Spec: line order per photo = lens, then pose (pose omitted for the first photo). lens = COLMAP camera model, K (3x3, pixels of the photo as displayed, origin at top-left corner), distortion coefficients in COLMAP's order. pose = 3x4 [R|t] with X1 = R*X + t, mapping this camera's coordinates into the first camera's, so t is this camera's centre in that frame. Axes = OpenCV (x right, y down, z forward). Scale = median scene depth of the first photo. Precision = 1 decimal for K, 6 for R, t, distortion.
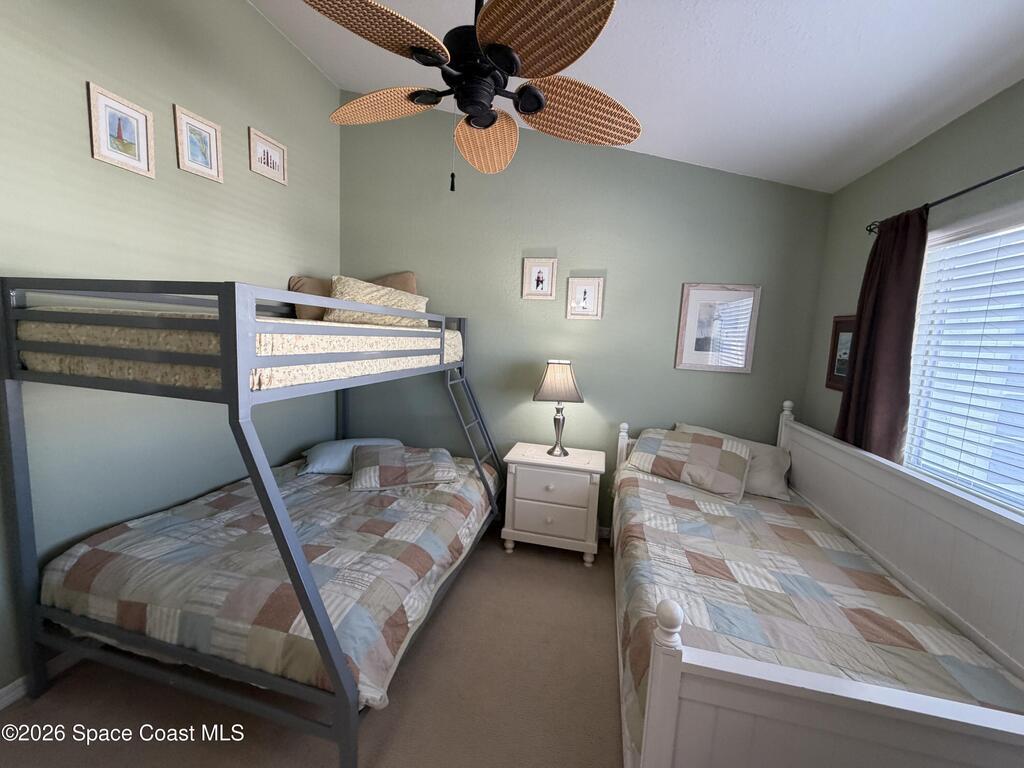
lens RADIAL K [[410.9, 0, 509.0], [0, 410.9, 383.6], [0, 0, 1]] dist [-0.000968, -0.000097]
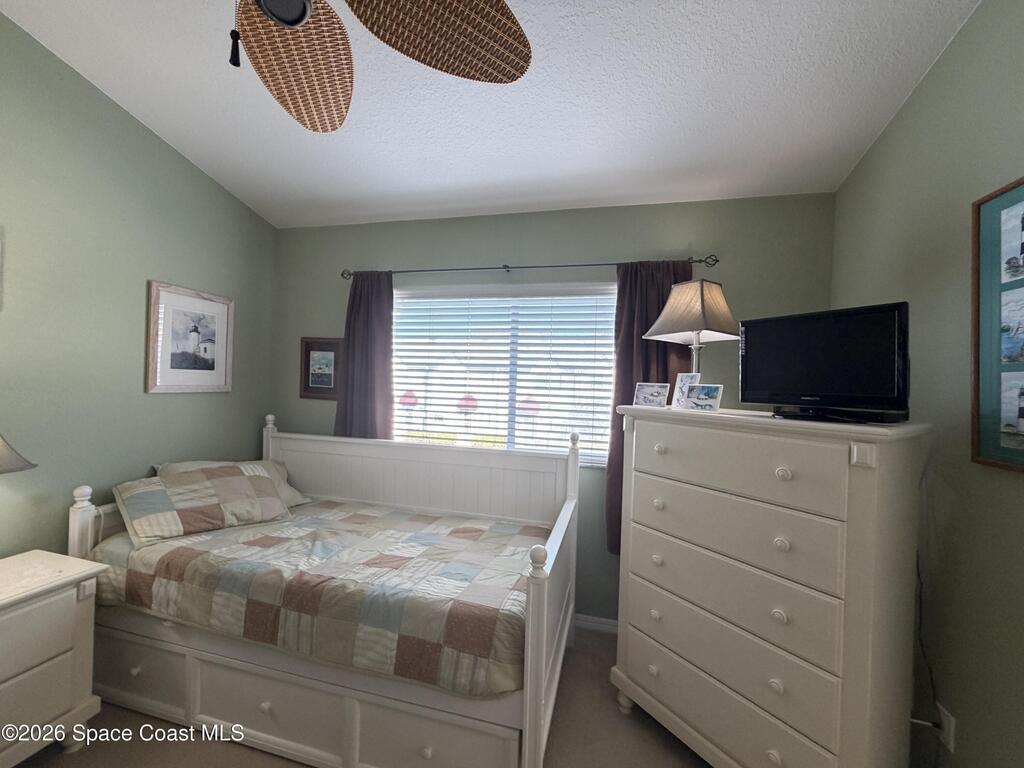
lens RADIAL K [[410.9, 0, 509.0], [0, 410.9, 383.6], [0, 0, 1]] dist [-0.000968, -0.000097]
pose [[0.028785, -0.055947, 0.998019, -0.443481], [0.091303, 0.994406, 0.053112, -0.047059], [-0.995407, 0.089593, 0.033732, 0.453182]]
